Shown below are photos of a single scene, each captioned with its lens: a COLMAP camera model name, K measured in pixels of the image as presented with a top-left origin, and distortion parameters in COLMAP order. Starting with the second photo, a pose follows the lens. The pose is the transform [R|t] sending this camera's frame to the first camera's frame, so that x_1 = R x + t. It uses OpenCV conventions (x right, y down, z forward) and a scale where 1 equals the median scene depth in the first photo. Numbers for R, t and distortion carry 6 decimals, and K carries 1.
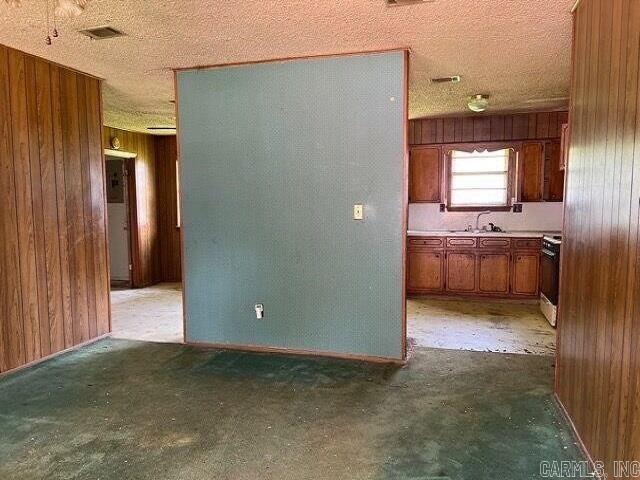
lens RADIAL K [[518.2, 0, 318.3], [0, 518.2, 258.4], [0, 0, 1]] dist [0.073812, -0.065739]
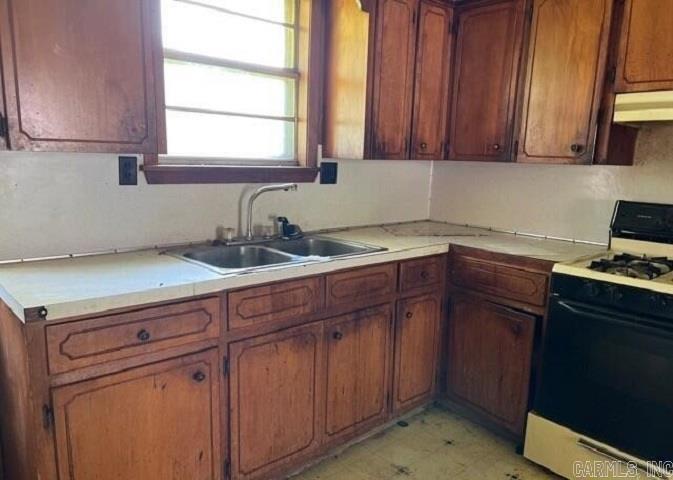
lens RADIAL K [[454.5, 0, 361.3], [0, 454.5, 238.6], [0, 0, 1]] dist [0.003756, -0.000655]
pose [[0.540975, -0.128847, 0.831111, 0.102600], [0.062867, 0.991626, 0.112811, -0.084901], [-0.838686, -0.008778, 0.544545, 0.798789]]
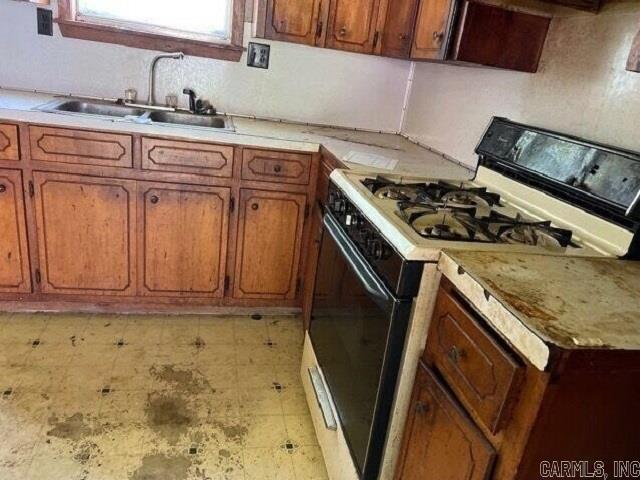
lens RADIAL K [[491.8, 0, 337.7], [0, 491.8, 241.5], [0, 0, 1]] dist [0.065671, -0.059005]
pose [[0.872951, -0.050225, 0.485215, 0.251862], [-0.085508, 0.963530, 0.253573, -0.062754], [-0.480254, -0.262846, 0.836820, 0.642366]]
